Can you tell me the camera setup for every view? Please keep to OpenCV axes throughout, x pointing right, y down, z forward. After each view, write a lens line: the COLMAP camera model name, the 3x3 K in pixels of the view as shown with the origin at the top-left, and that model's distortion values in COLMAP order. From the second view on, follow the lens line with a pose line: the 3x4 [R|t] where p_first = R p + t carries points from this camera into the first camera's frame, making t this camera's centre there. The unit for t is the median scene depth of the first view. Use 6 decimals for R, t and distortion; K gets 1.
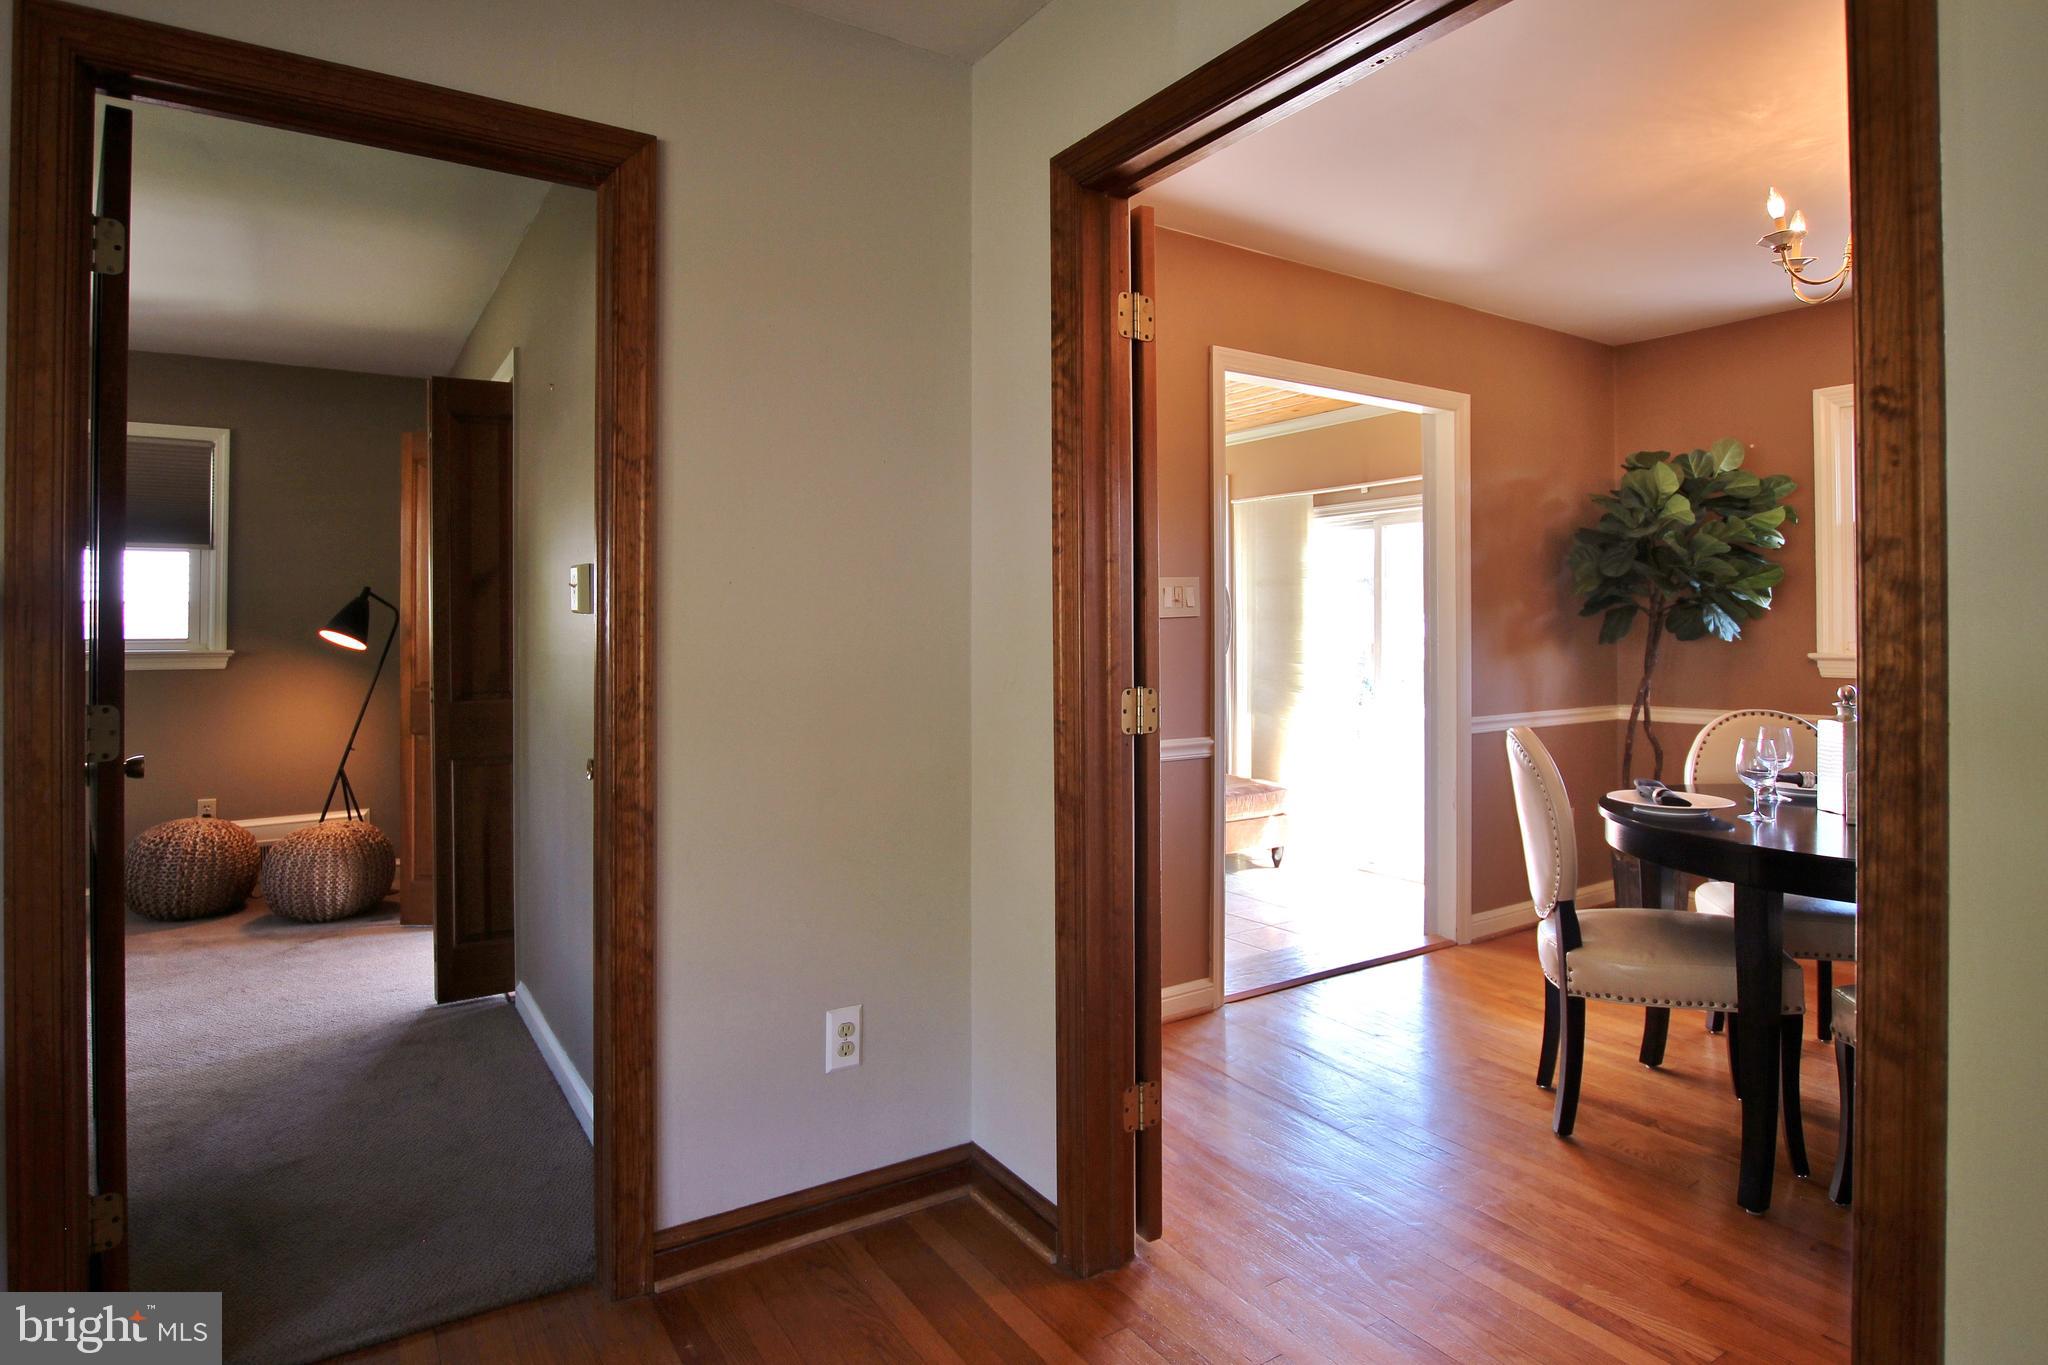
lens RADIAL K [[1085.0, 0, 1022.1], [0, 1085.0, 619.8], [0, 0, 1]] dist [-0.003753, -0.000573]
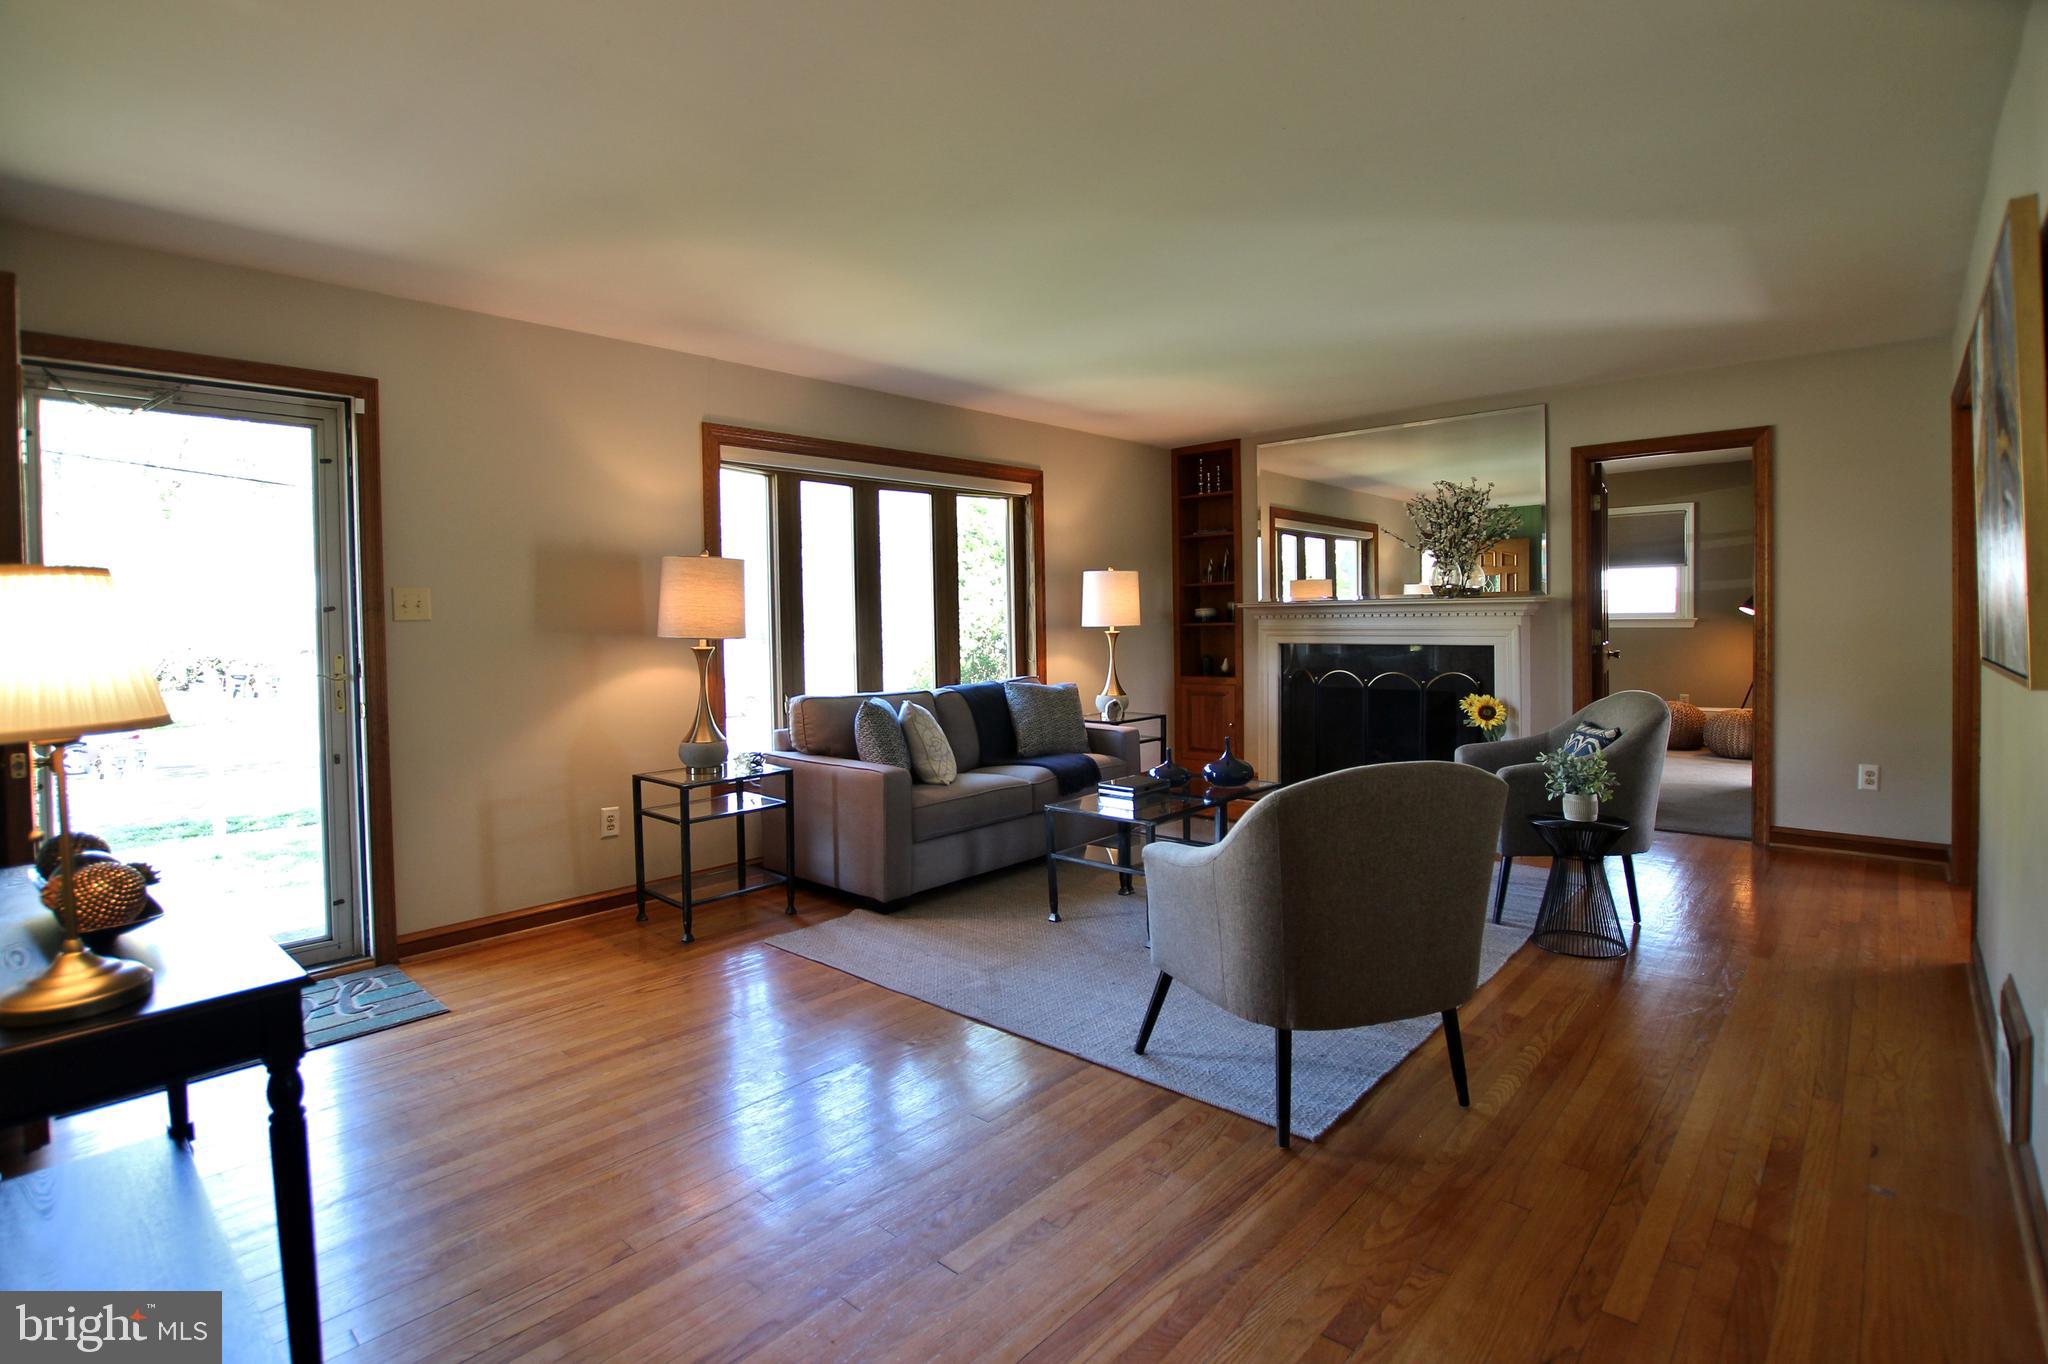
lens RADIAL K [[986.3, 0, 1012.8], [0, 986.3, 644.6], [0, 0, 1]] dist [-0.001559, -0.000007]
pose [[0.253995, 0.023875, -0.966911, 0.805818], [0.021900, 0.999297, 0.030427, -0.006191], [0.966957, -0.028903, 0.253294, -0.756852]]
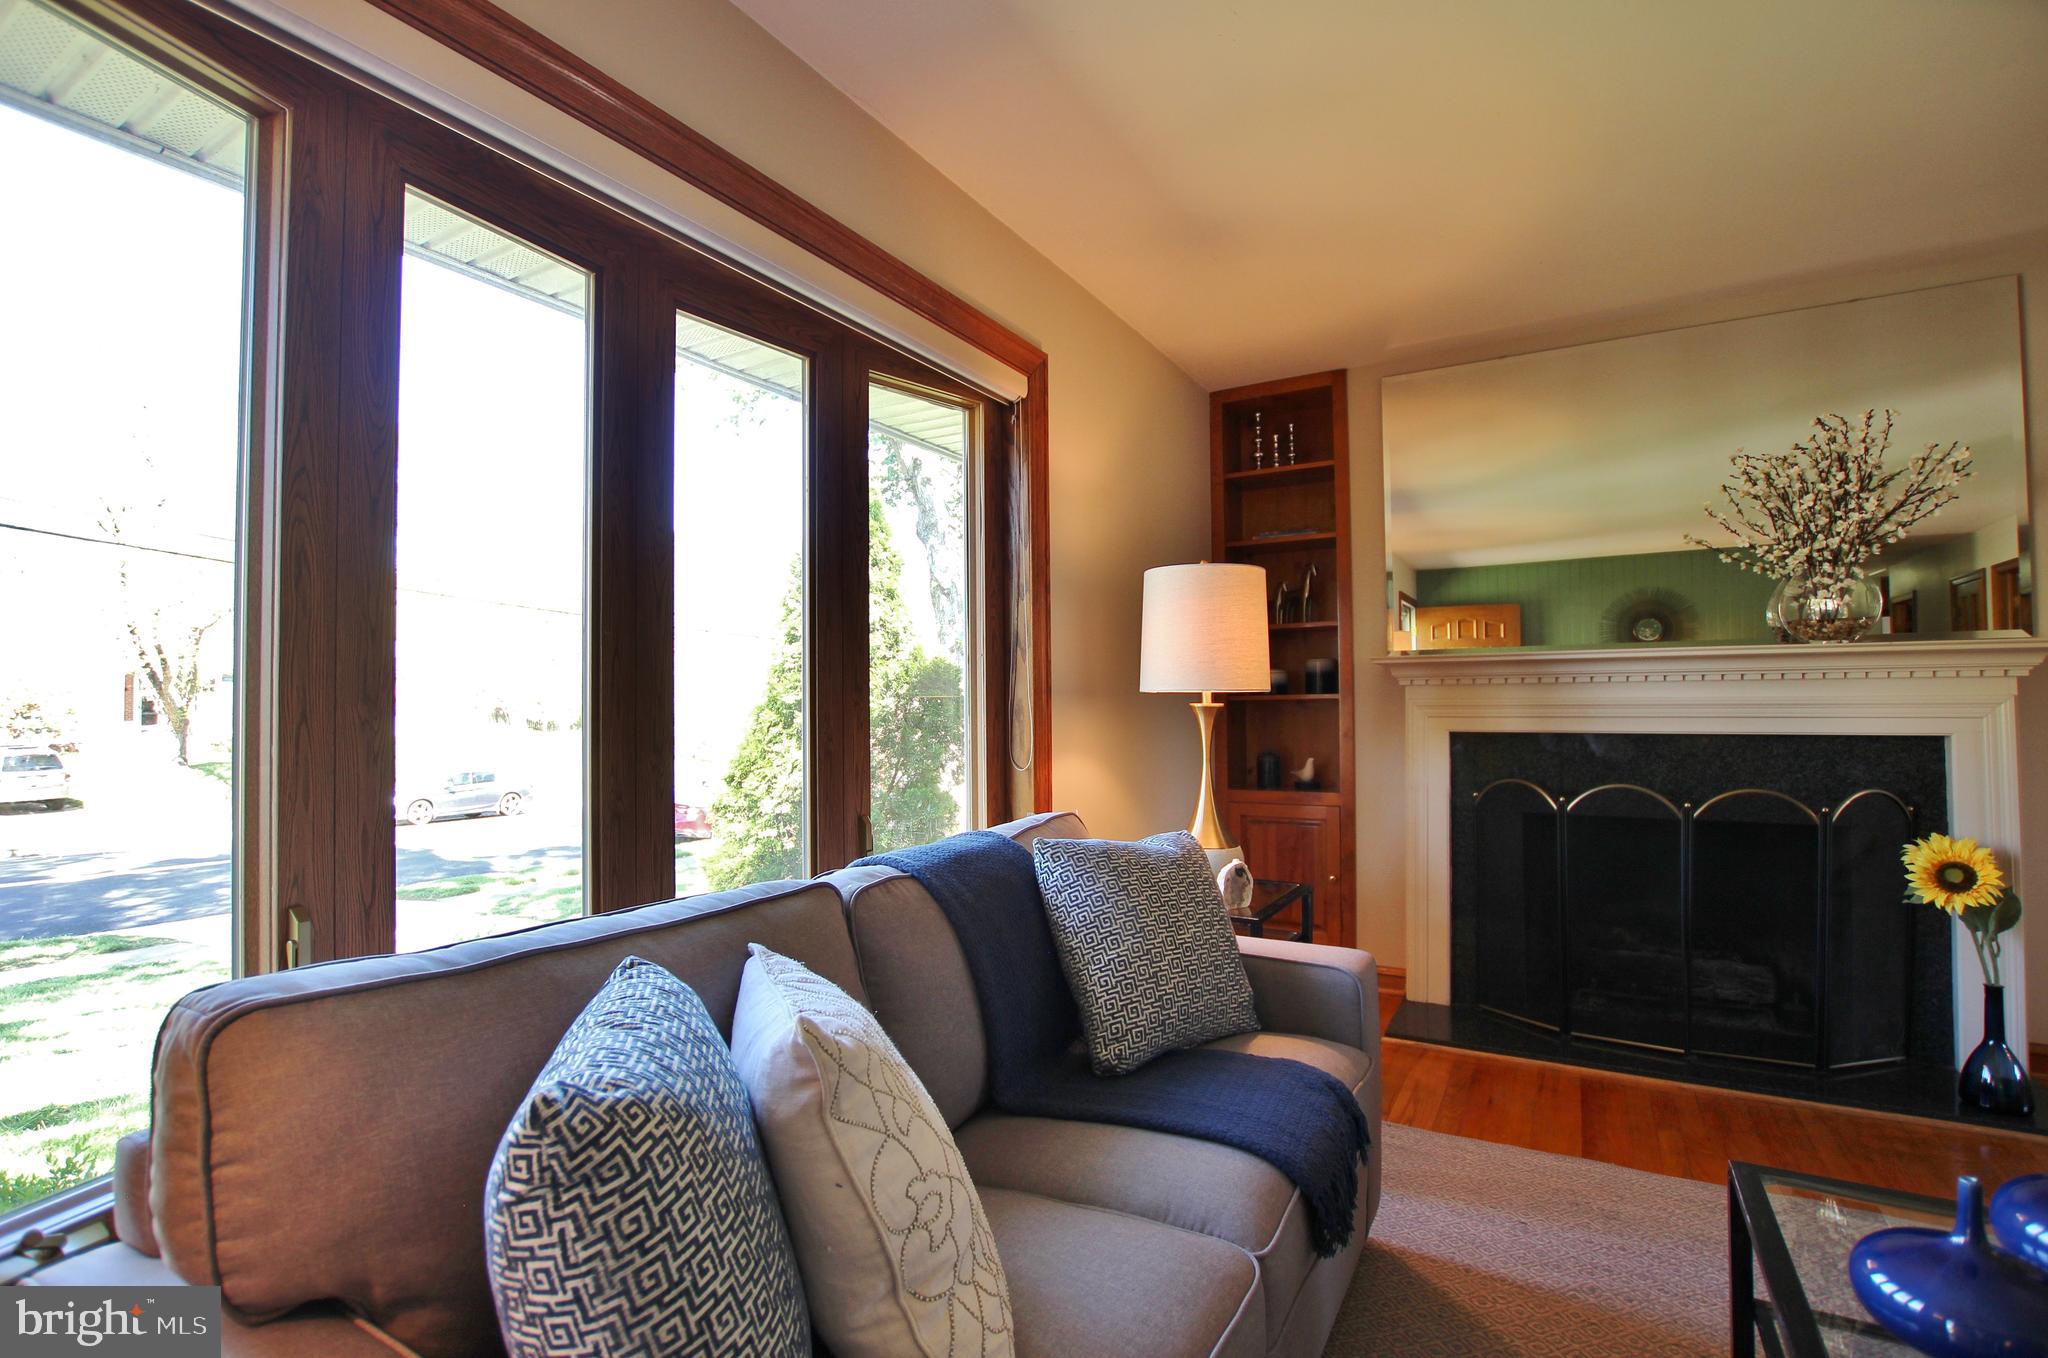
lens RADIAL K [[953.1, 0, 1024.0], [0, 953.1, 679.0], [0, 0, 1]] dist [-0.000651, 0.000038]
pose [[0.461575, -0.025971, -0.886721, -0.104067], [0.013887, 0.999660, -0.022050, 0.019051], [0.886992, -0.002136, 0.461779, -0.642484]]
